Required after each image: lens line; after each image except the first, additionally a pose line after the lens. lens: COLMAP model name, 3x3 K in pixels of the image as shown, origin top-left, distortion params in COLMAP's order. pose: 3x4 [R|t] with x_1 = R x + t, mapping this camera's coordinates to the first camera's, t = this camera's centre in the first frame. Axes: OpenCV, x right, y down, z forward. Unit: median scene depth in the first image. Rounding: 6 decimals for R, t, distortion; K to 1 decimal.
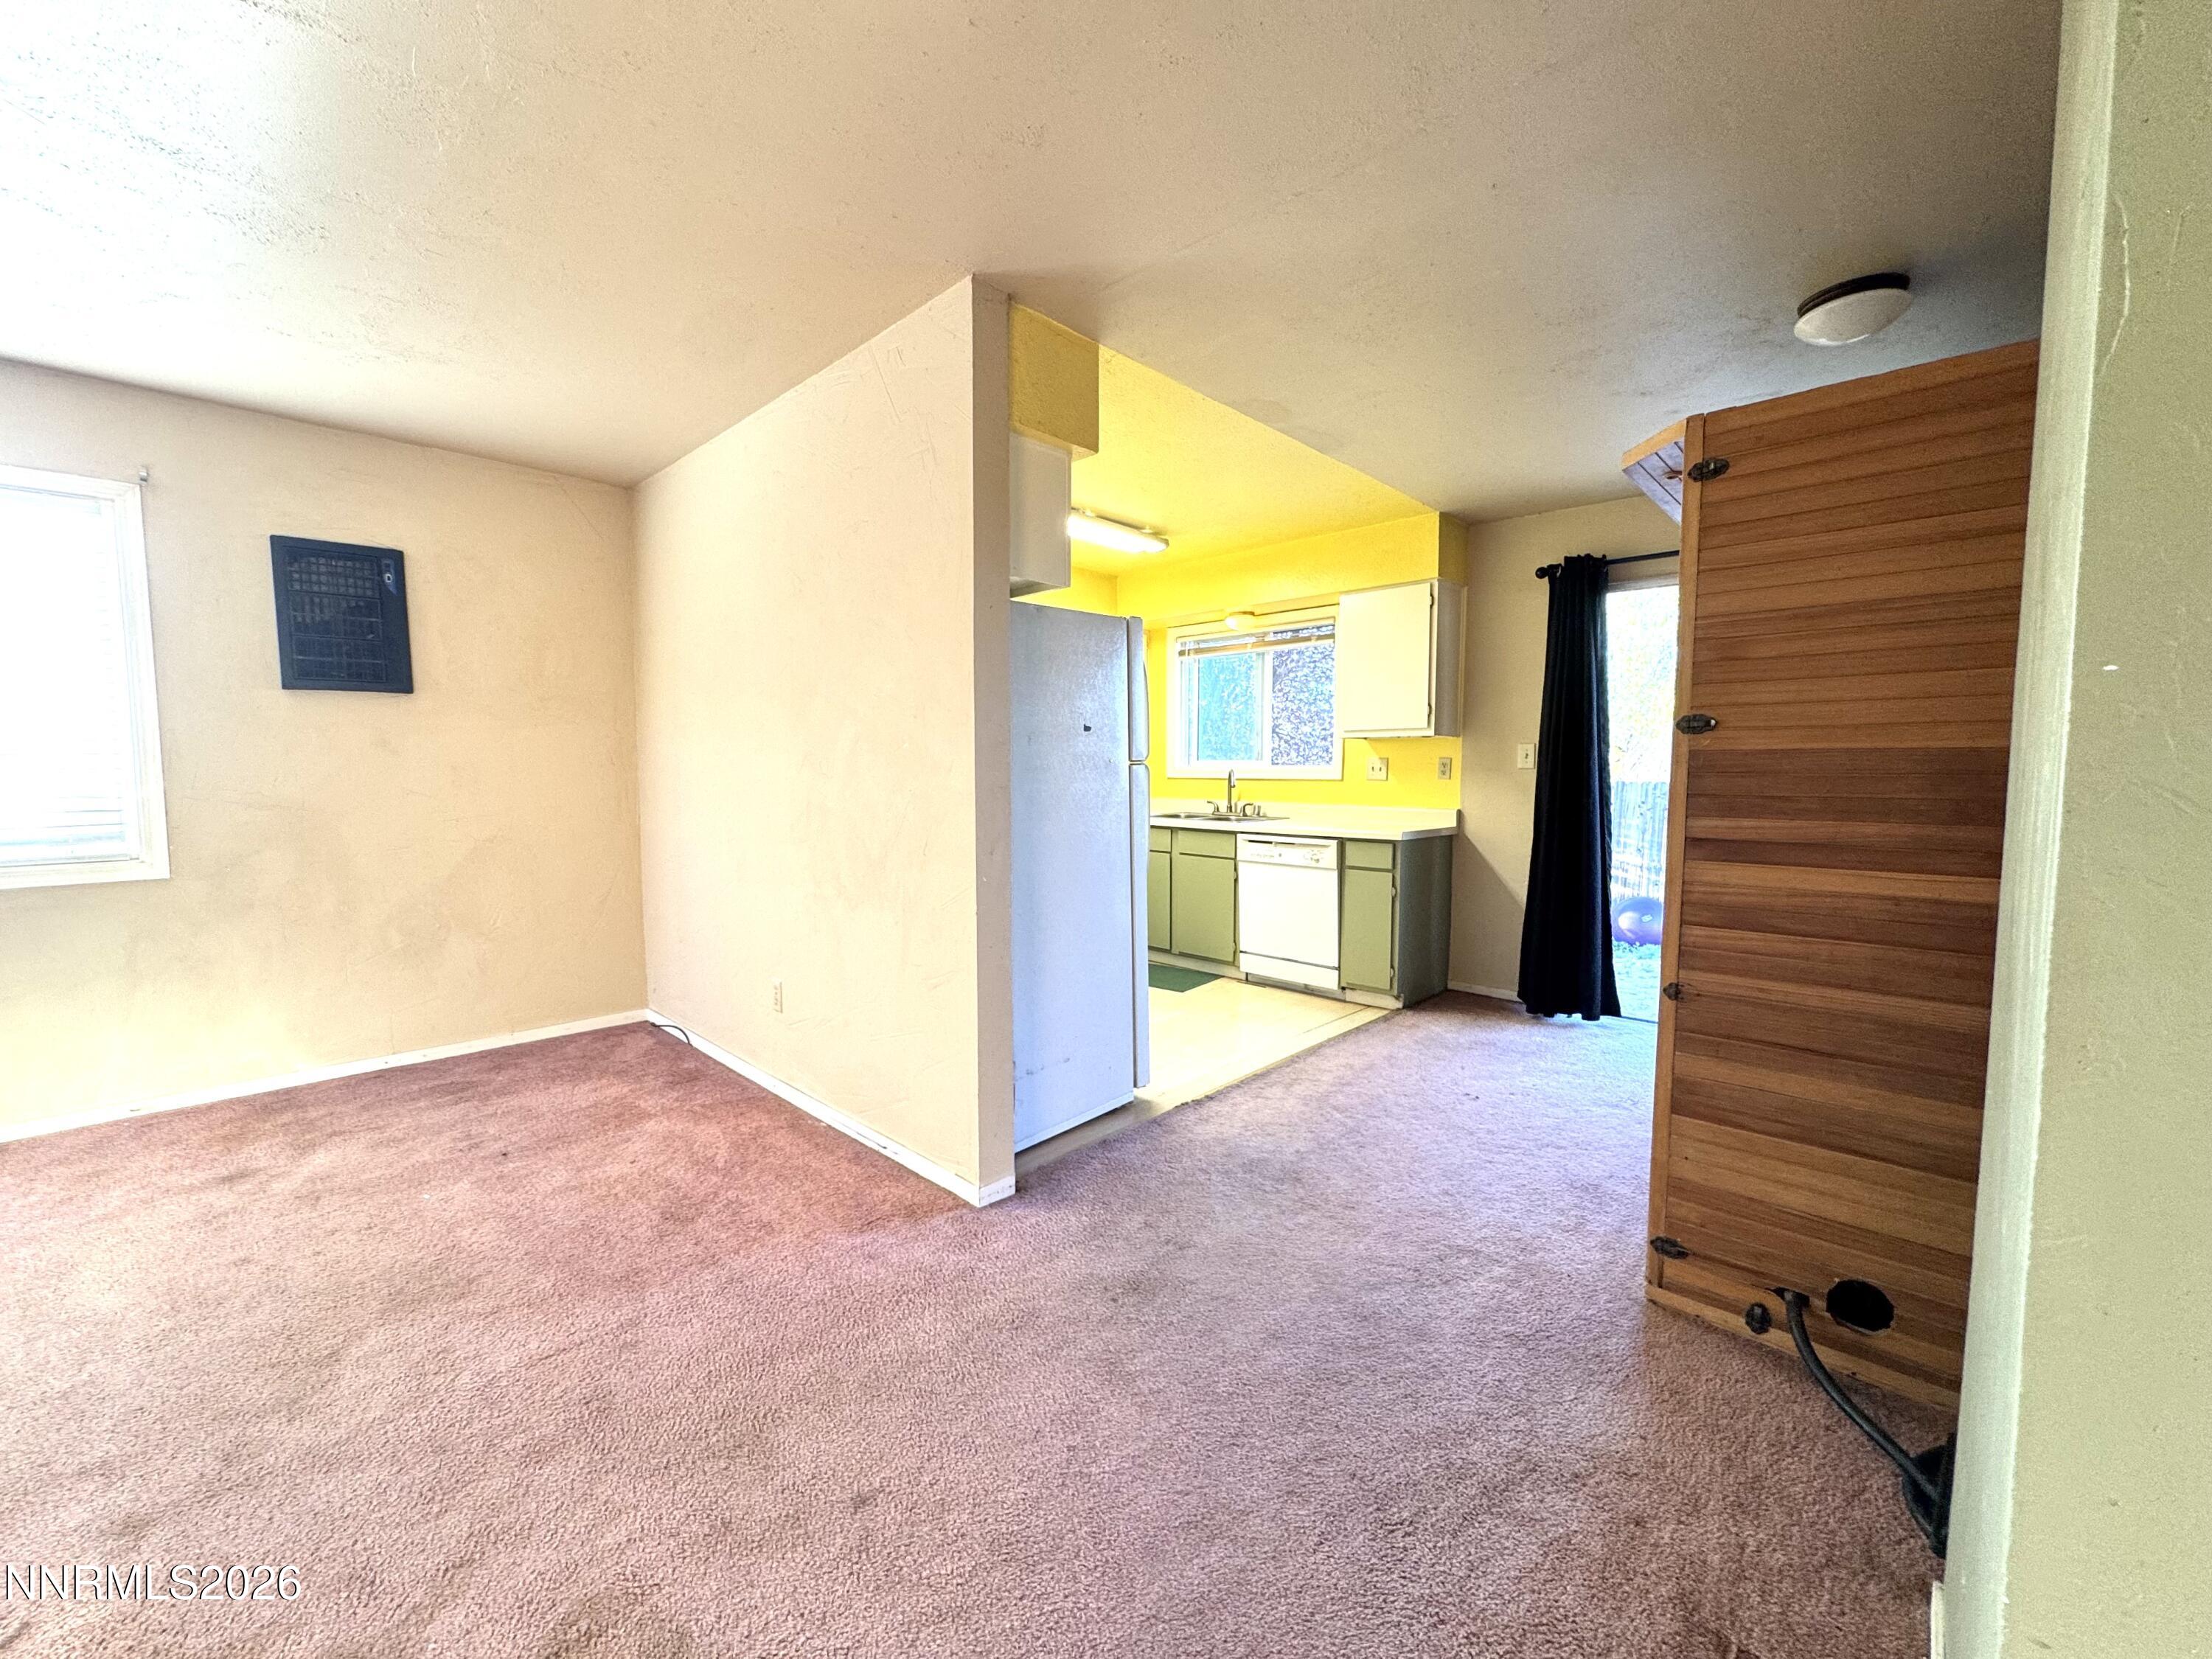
lens RADIAL K [[880.7, 0, 1104.0], [0, 880.7, 828.1], [0, 0, 1]] dist [-0.002669, -0.000247]
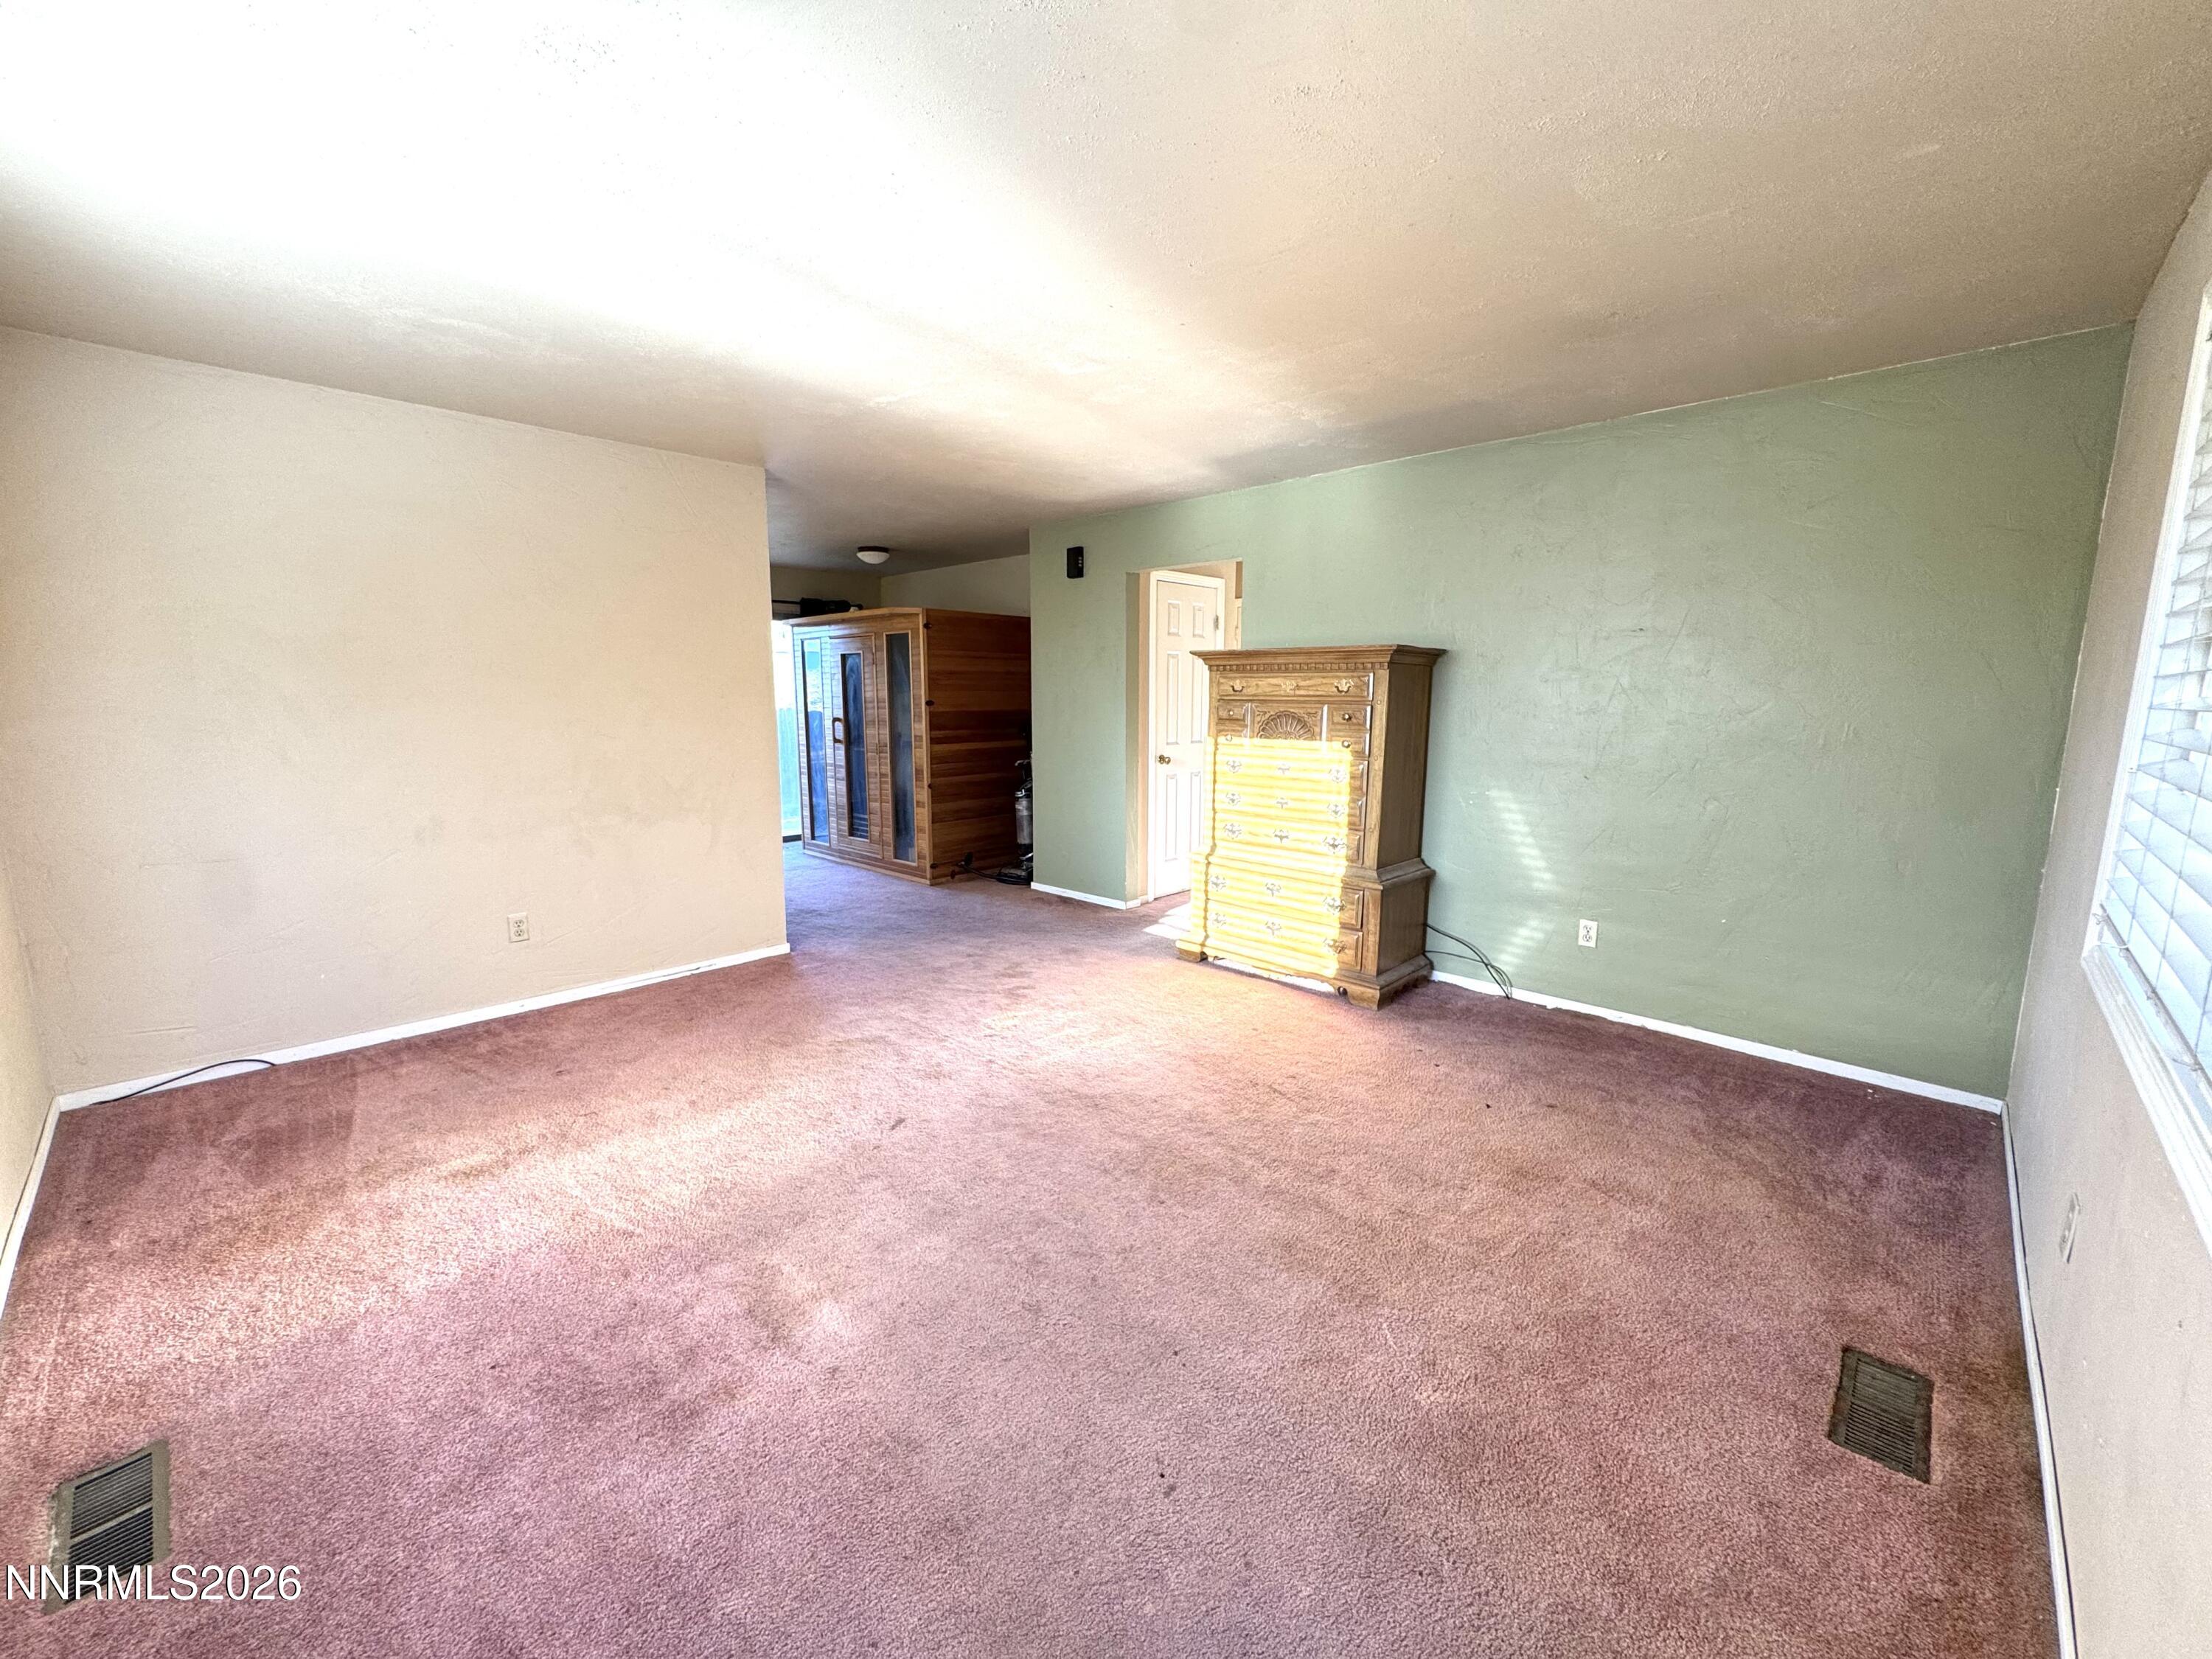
lens RADIAL K [[880.7, 0, 1103.6], [0, 880.7, 831.5], [0, 0, 1]] dist [-0.002669, -0.000247]
pose [[-0.003034, -0.149862, 0.988702, -2.673283], [0.075329, 0.985863, 0.149663, -0.088594], [-0.997154, 0.074932, 0.008297, 0.366072]]
